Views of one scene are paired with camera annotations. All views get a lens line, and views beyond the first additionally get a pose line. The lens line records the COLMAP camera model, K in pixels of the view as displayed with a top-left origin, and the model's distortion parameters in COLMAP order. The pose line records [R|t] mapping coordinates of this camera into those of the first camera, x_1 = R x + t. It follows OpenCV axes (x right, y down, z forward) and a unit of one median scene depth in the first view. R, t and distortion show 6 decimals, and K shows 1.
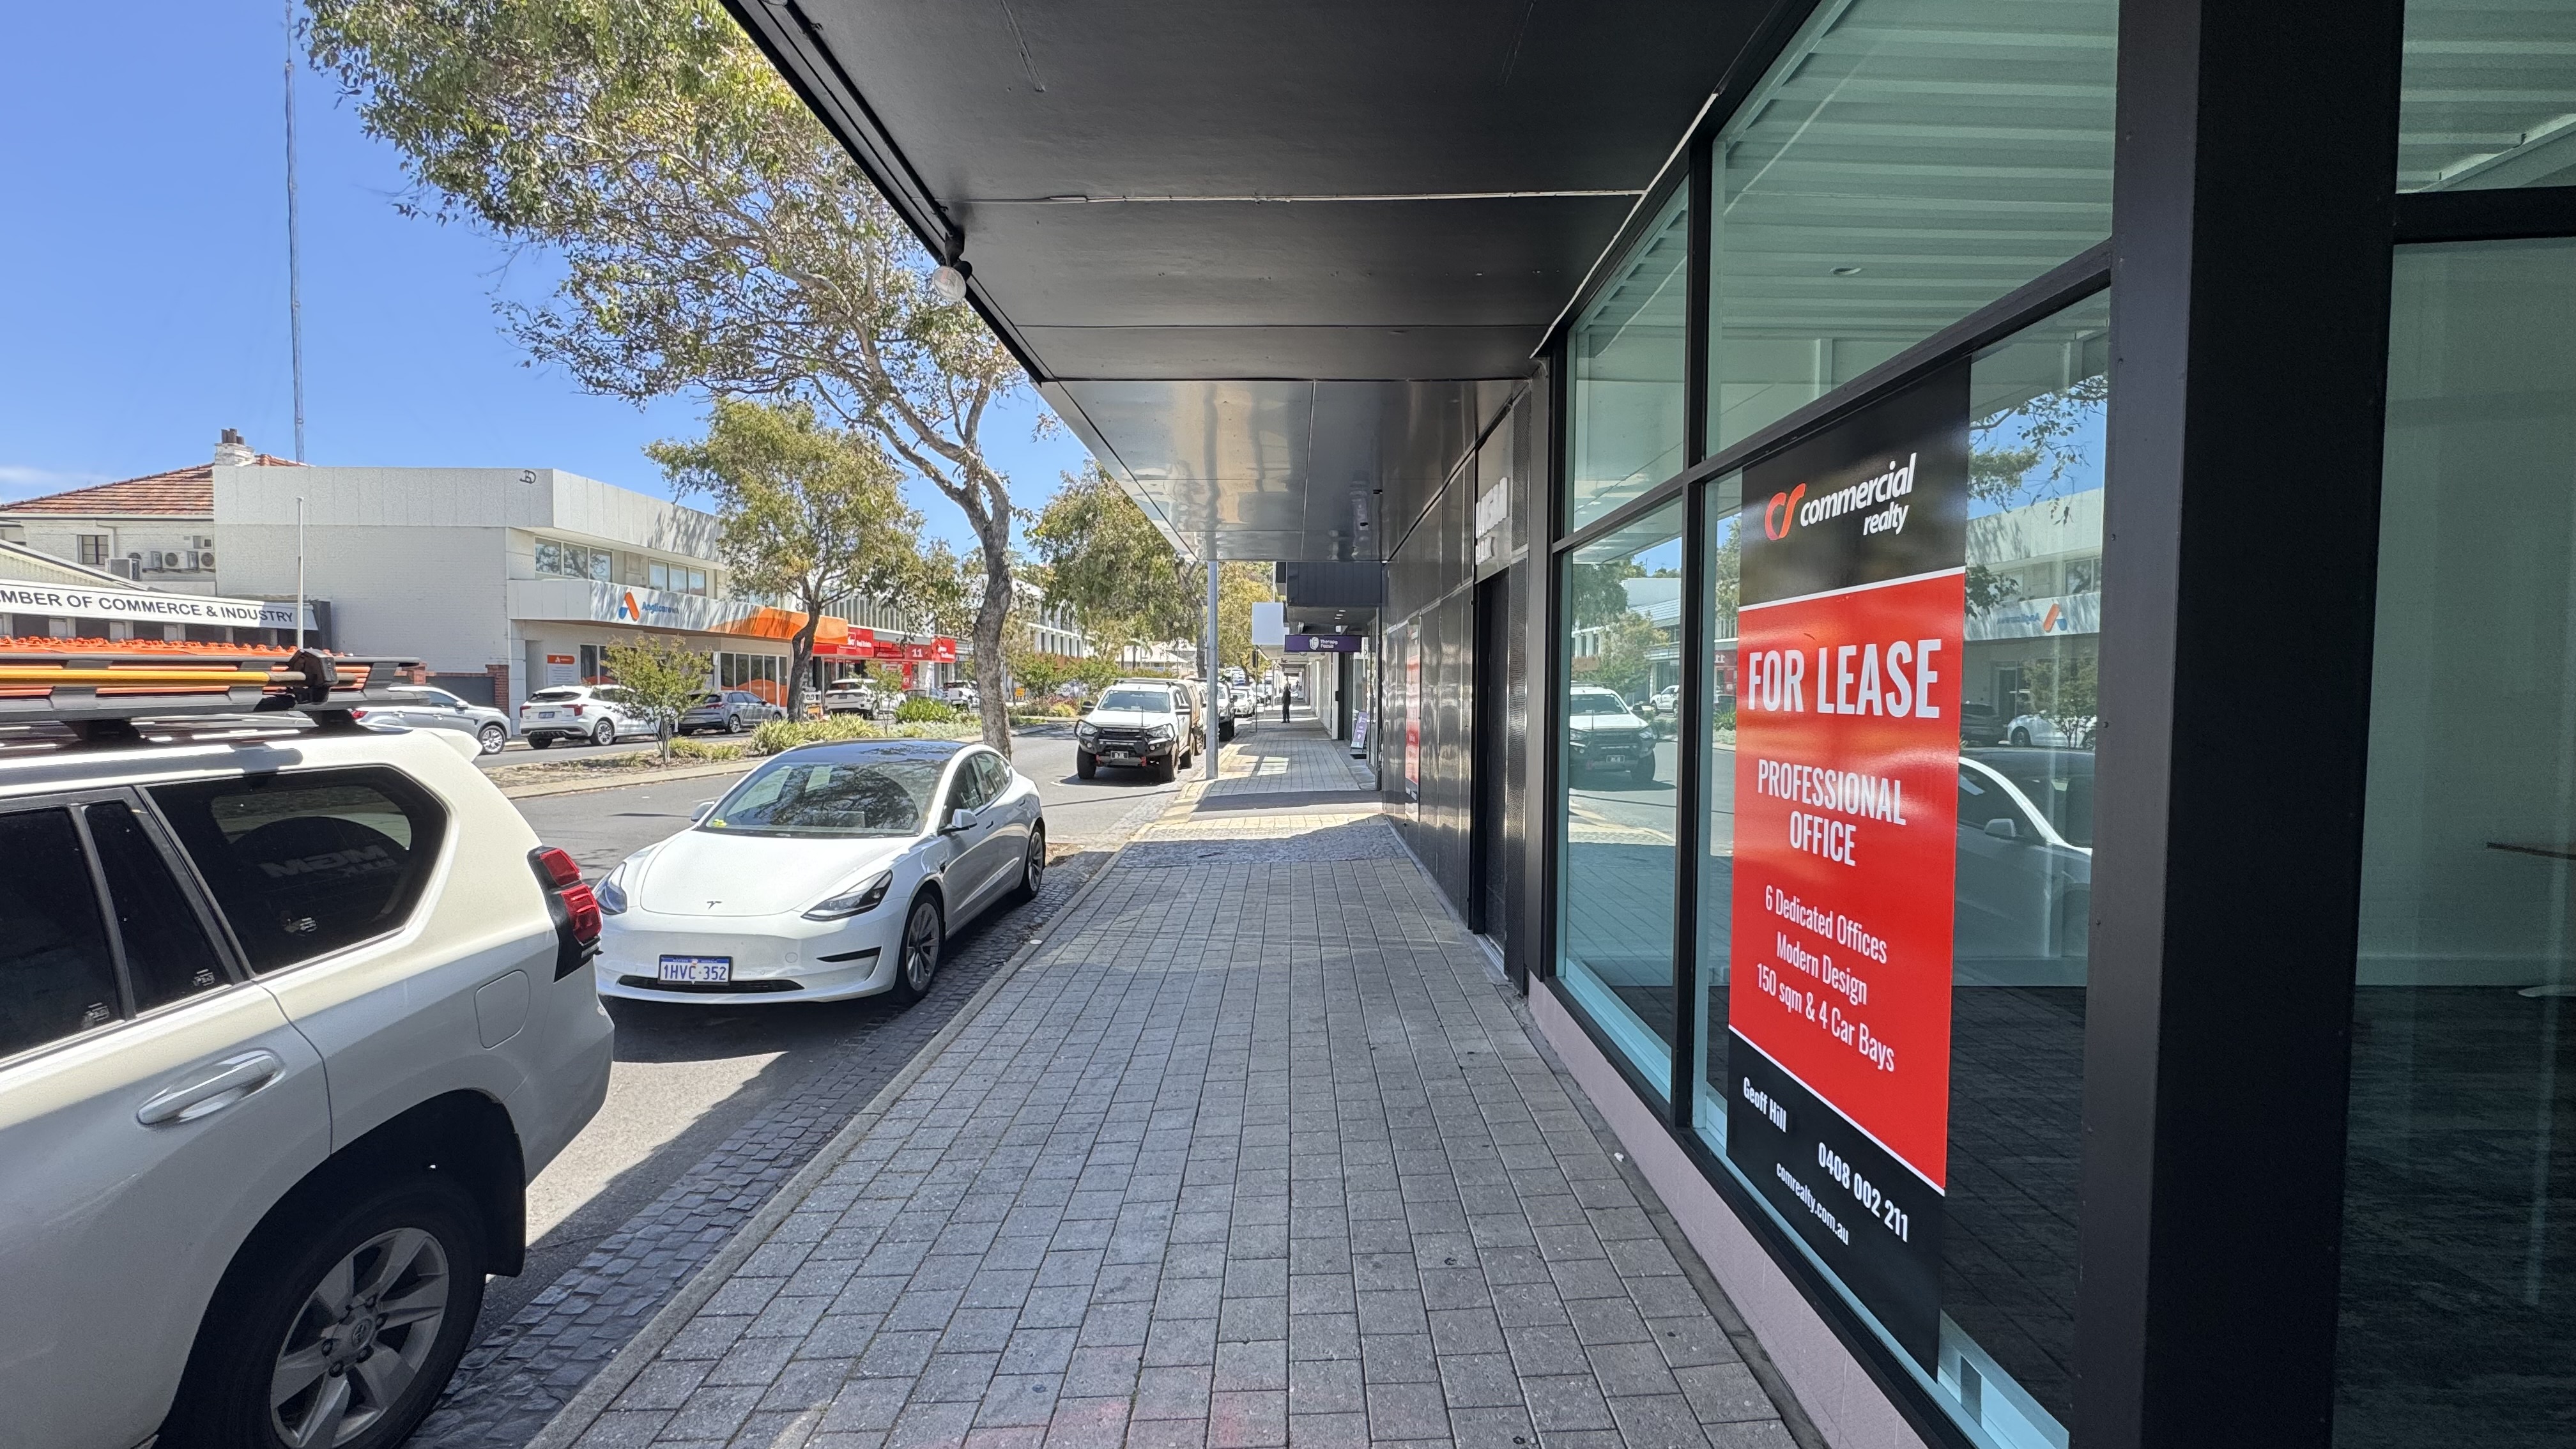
lens RADIAL K [[1026.6, 0, 1282.9], [0, 1026.6, 725.2], [0, 0, 1]] dist [-0.002861, -0.000023]
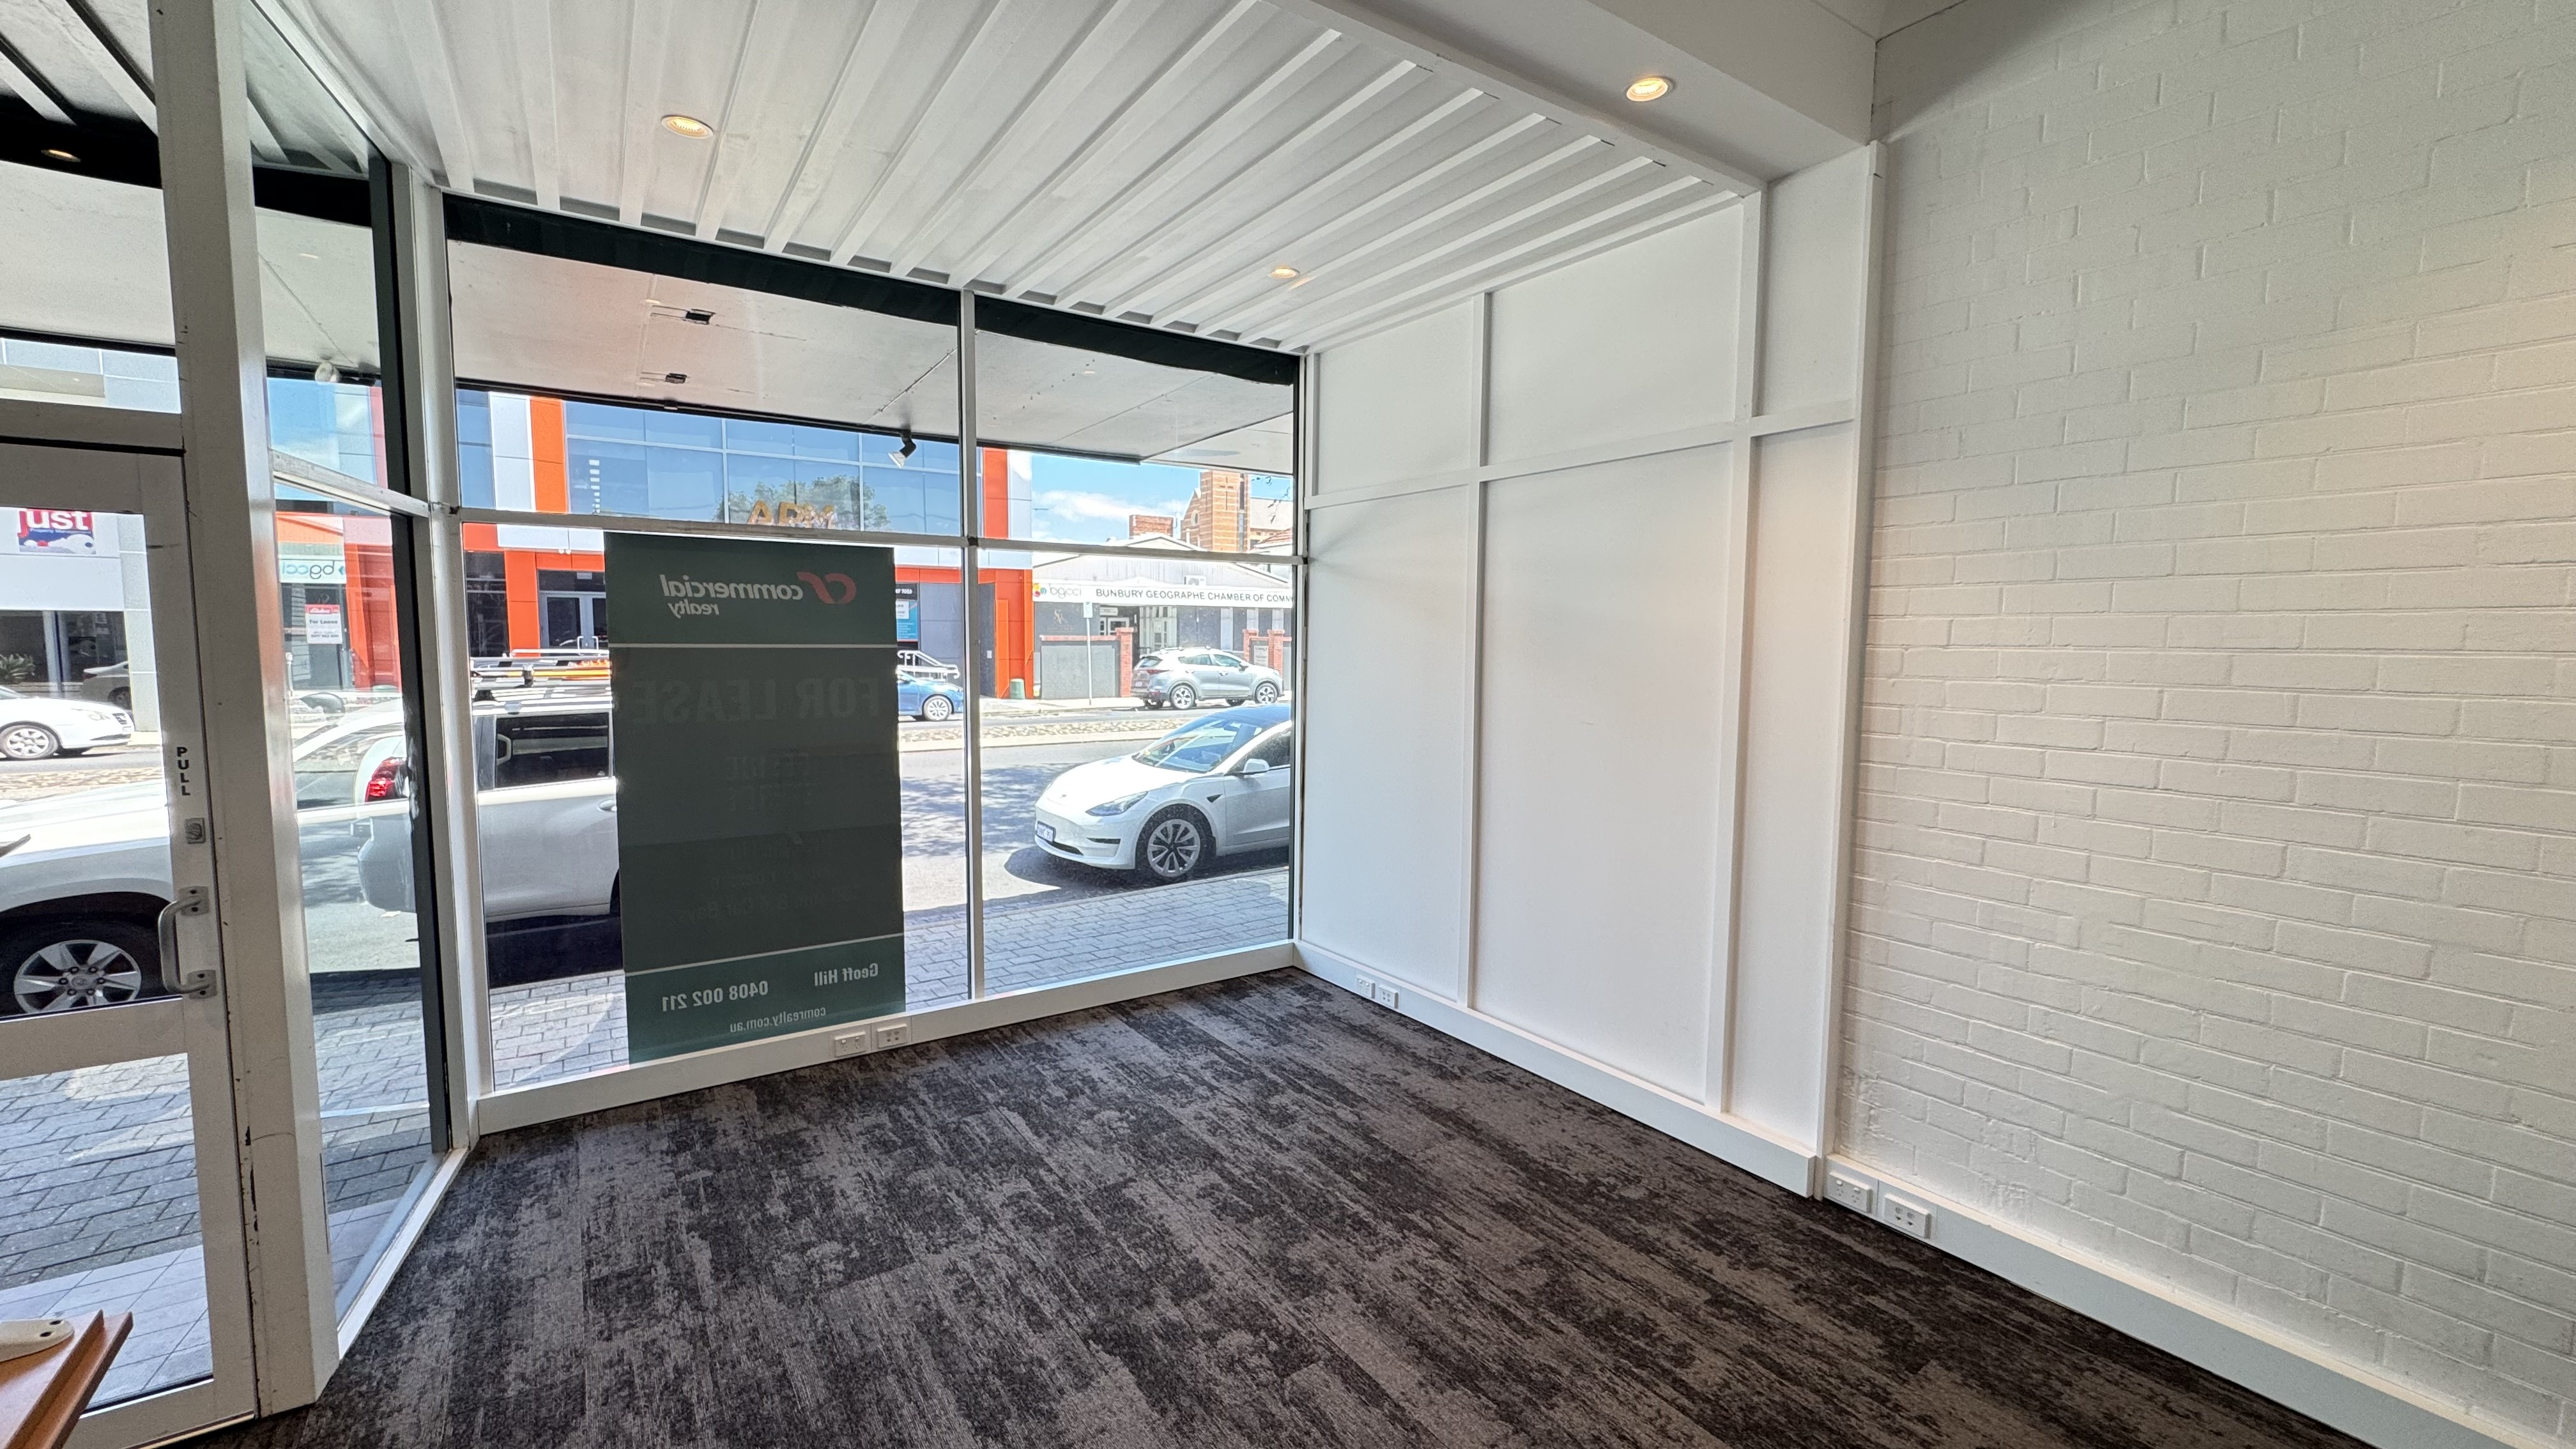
lens RADIAL K [[1026.6, 0, 1282.9], [0, 1026.6, 725.2], [0, 0, 1]] dist [-0.002861, -0.000023]
pose [[0.565588, 0.066926, -0.821968, 2.337458], [-0.032231, 0.997734, 0.059059, -0.126759], [0.824058, -0.006911, 0.566464, 0.762450]]
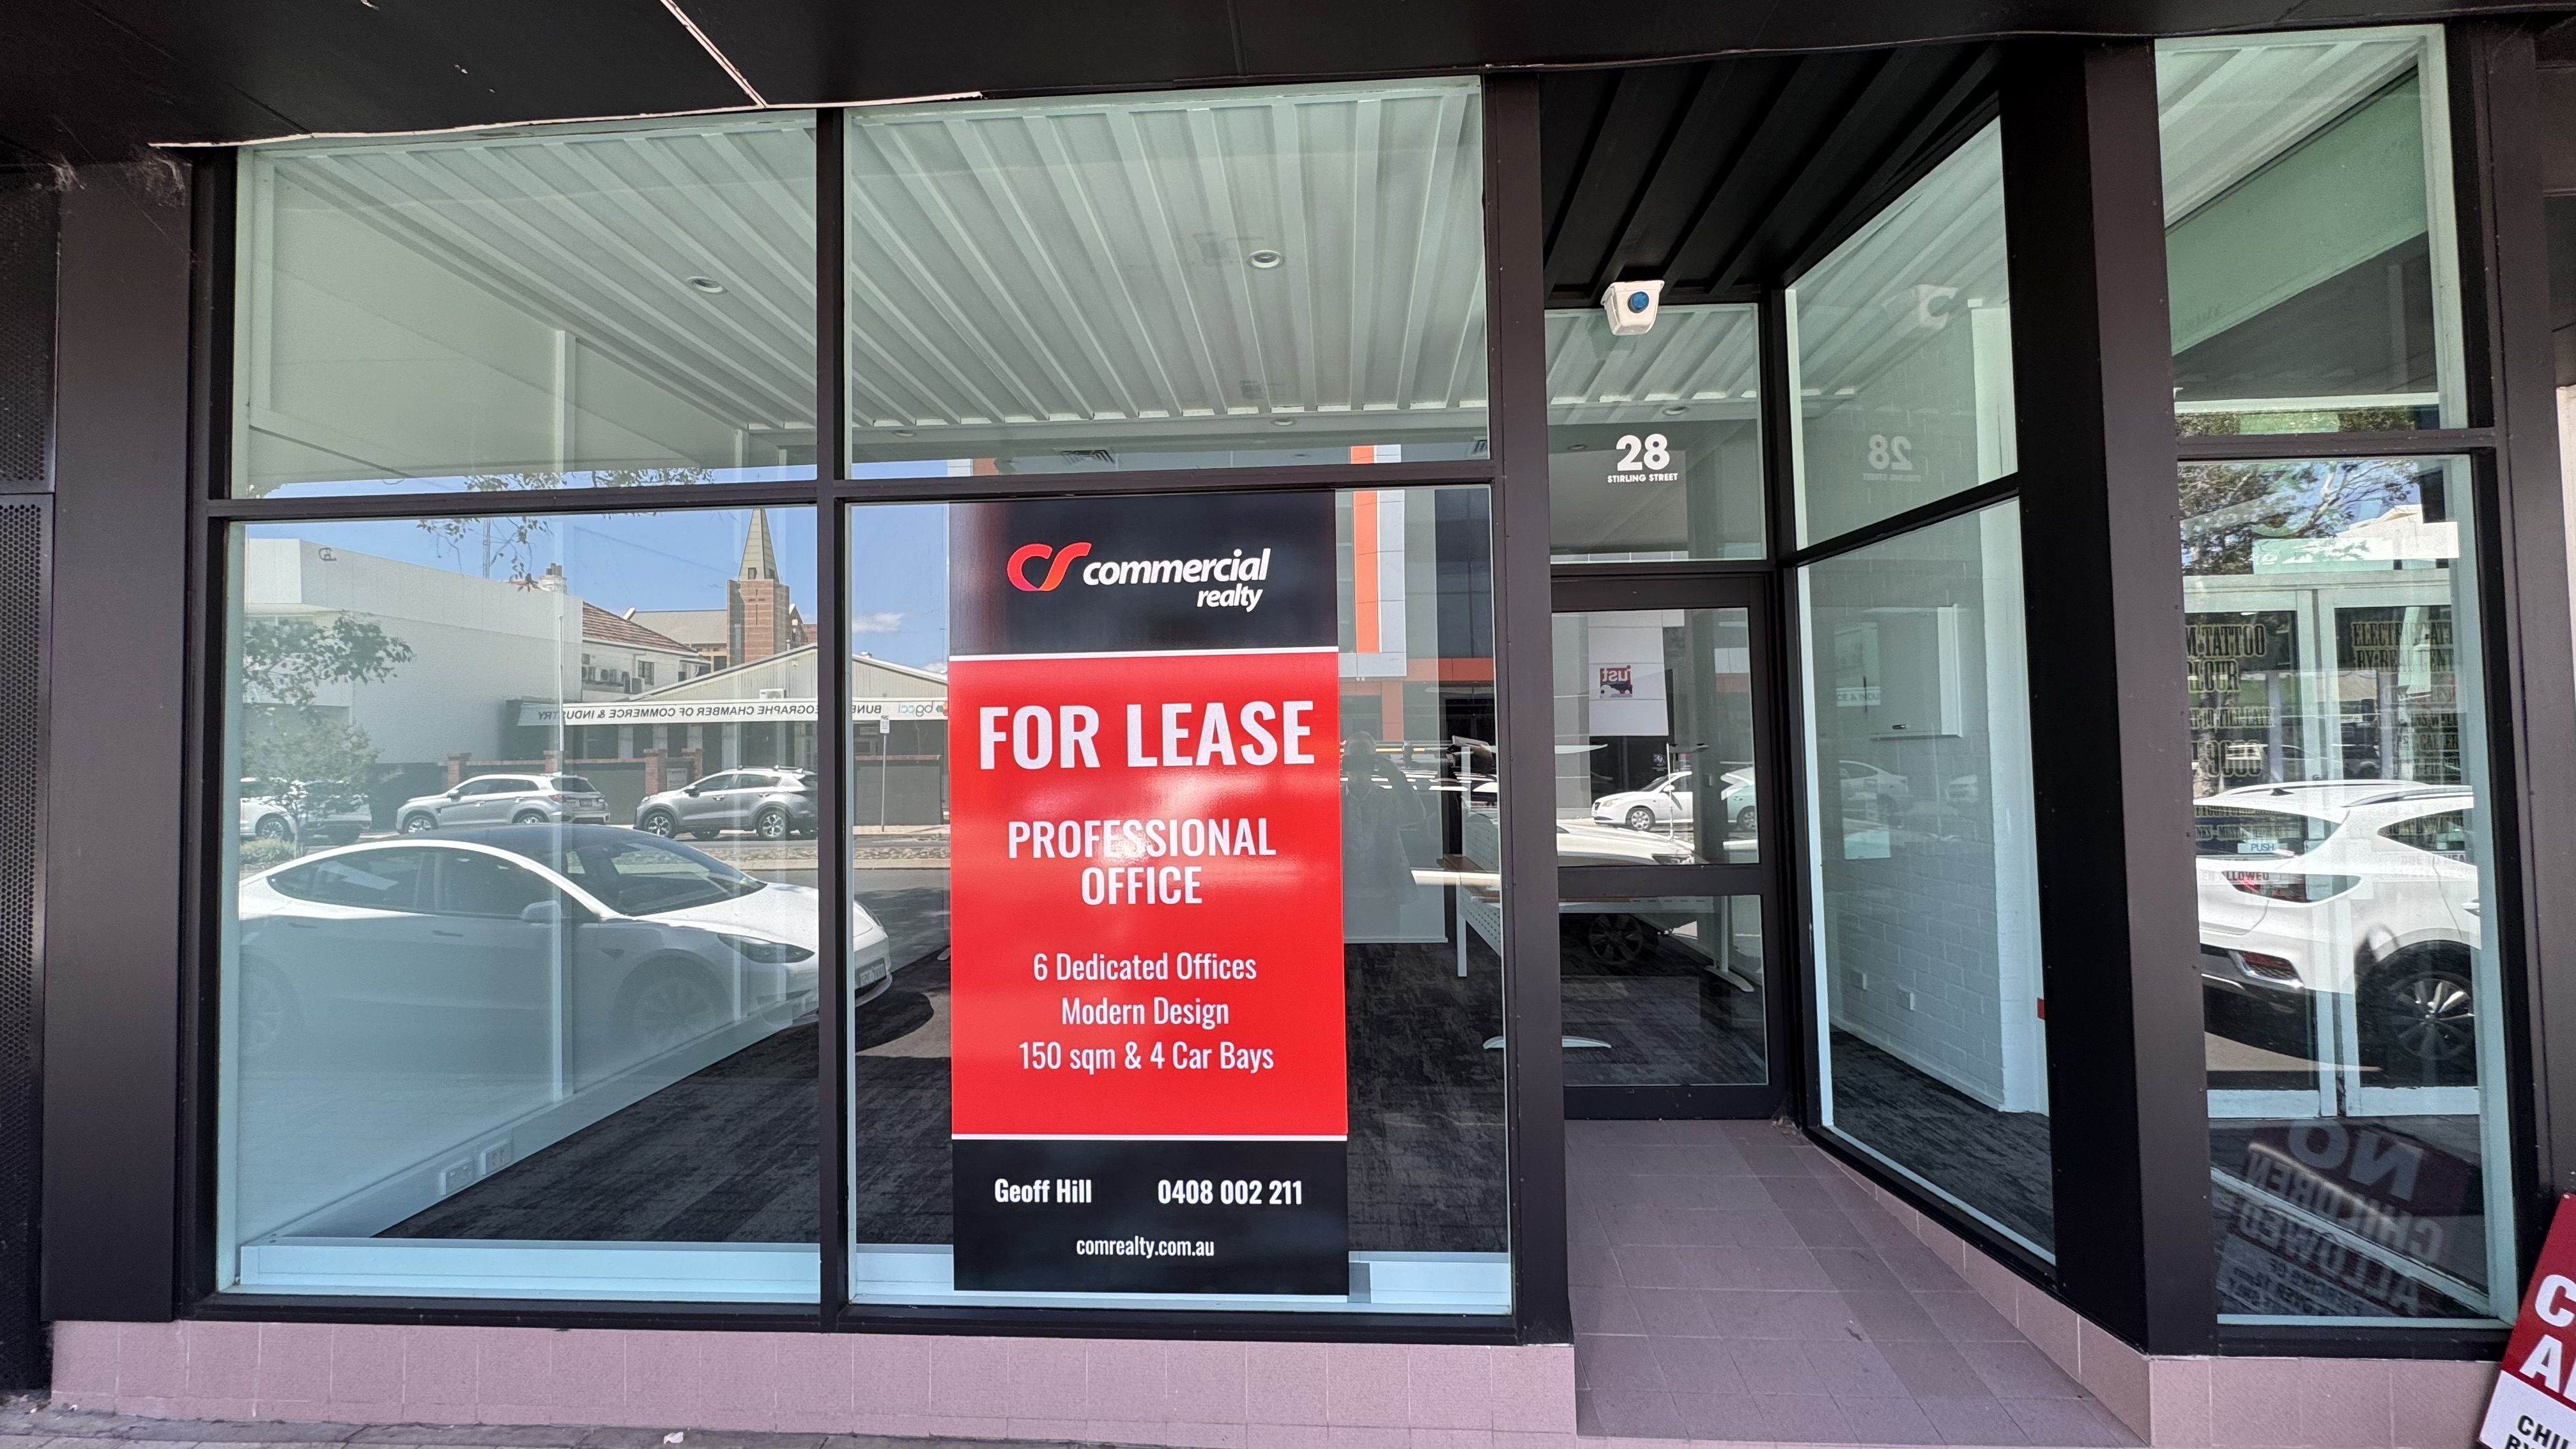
lens RADIAL K [[1024.2, 0, 1288.0], [0, 1024.2, 724.5], [0, 0, 1]] dist [-0.001713, 0.000123]
pose [[0.043033, 0.024209, 0.998780, -0.519754], [0.053486, 0.998217, -0.026500, -0.019239], [-0.997641, 0.054561, 0.041662, 0.812575]]
